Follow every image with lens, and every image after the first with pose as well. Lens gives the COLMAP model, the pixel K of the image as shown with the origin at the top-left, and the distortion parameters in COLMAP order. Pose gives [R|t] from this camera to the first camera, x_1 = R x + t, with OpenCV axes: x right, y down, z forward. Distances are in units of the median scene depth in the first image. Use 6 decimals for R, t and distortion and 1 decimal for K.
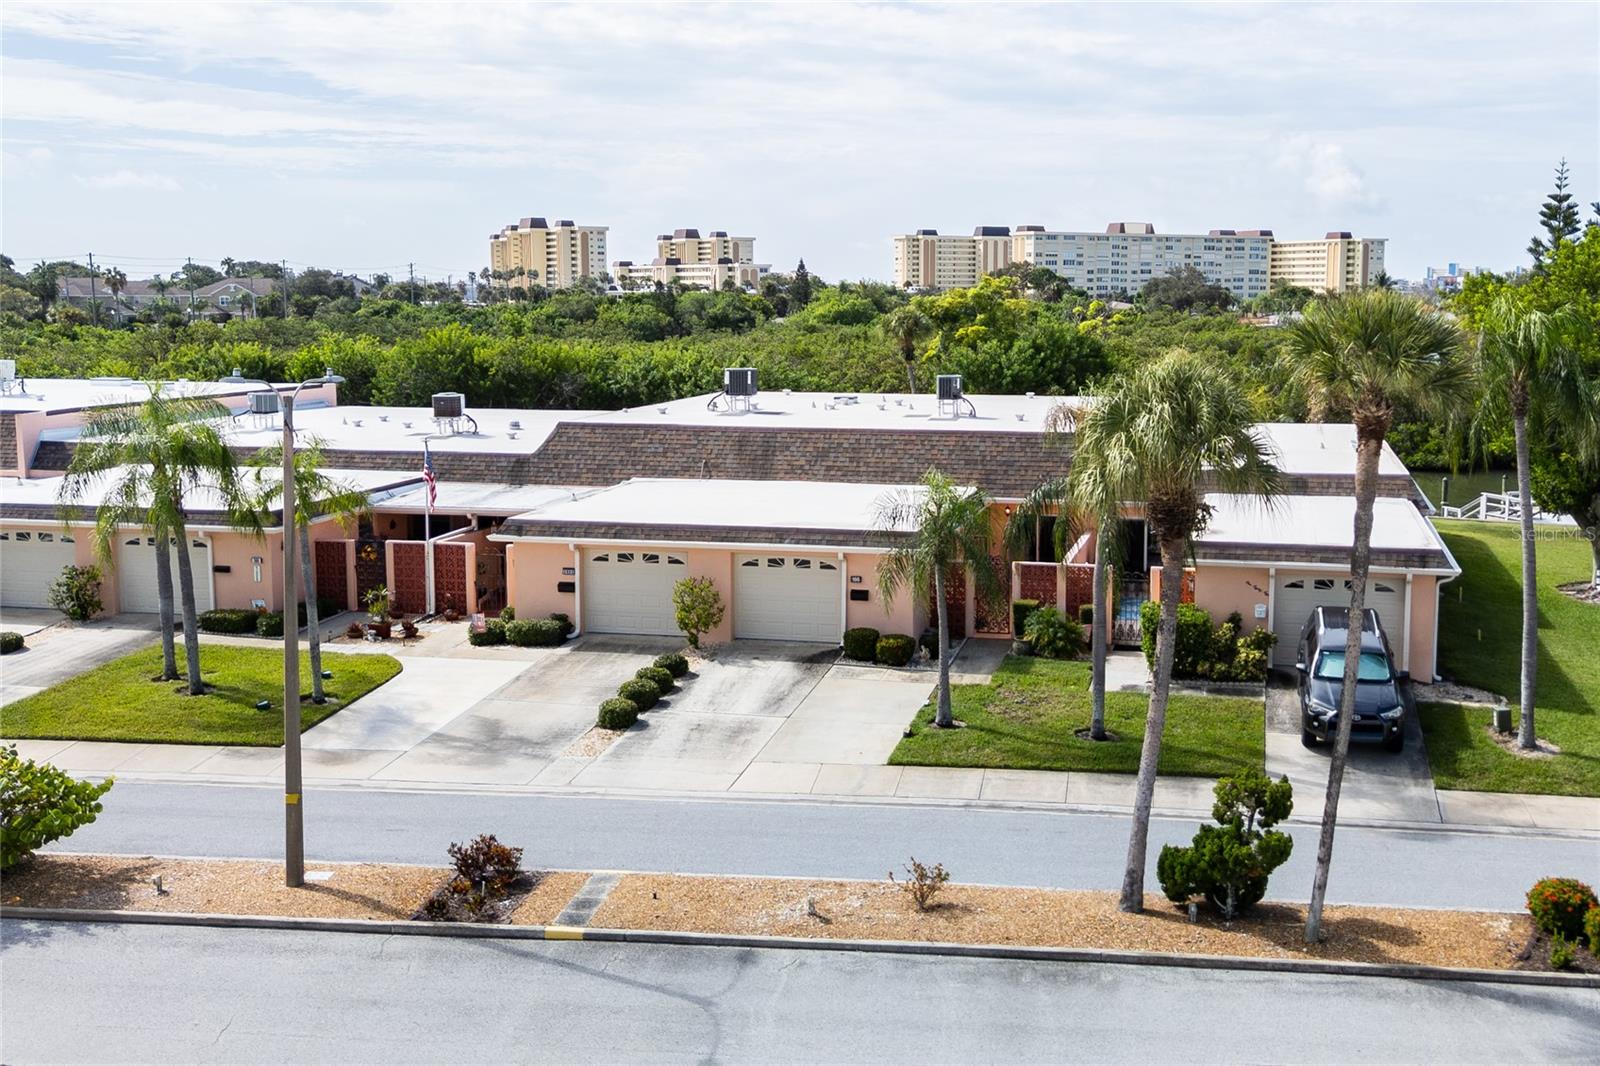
lens RADIAL K [[1387.3, 0, 796.0], [0, 1387.3, 551.3], [0, 0, 1]] dist [0.105130, -0.143098]
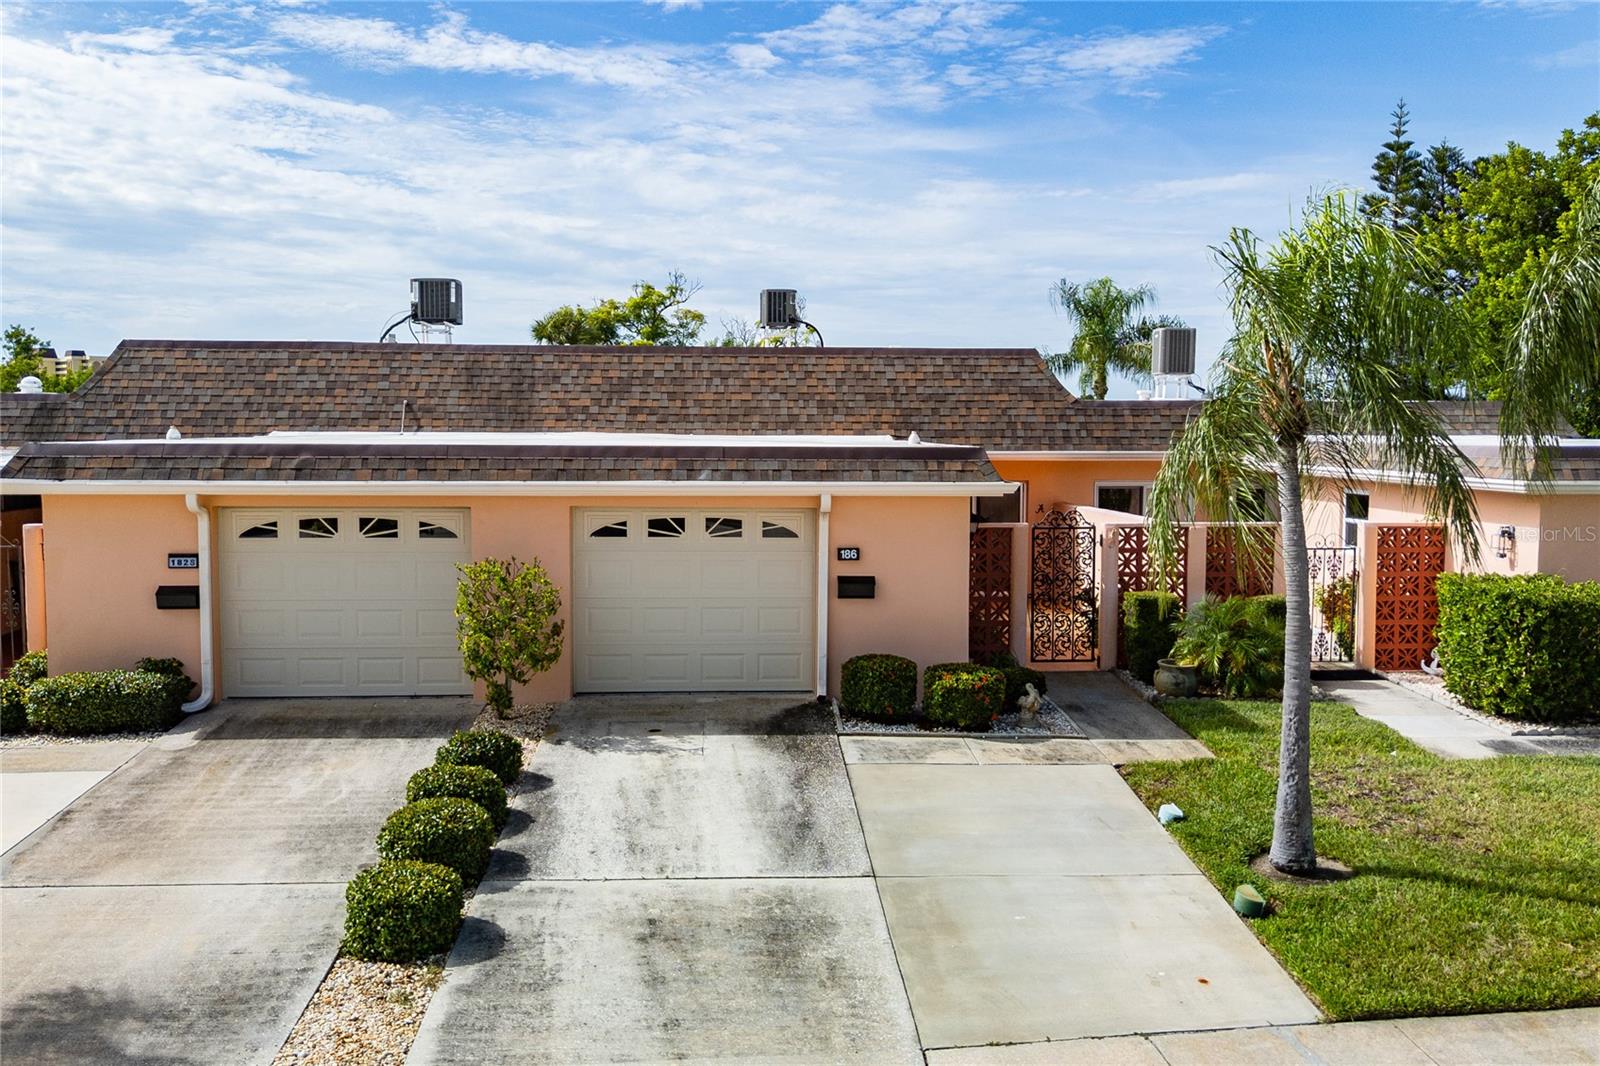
lens RADIAL K [[1476.5, 0, 799.2], [0, 1476.5, 564.8], [0, 0, 1]] dist [0.088615, -0.092616]
pose [[0.961980, -0.022129, 0.272222, -0.110394], [0.033184, 0.998798, -0.036071, 0.041515], [-0.271096, 0.043733, 0.961558, 0.518724]]
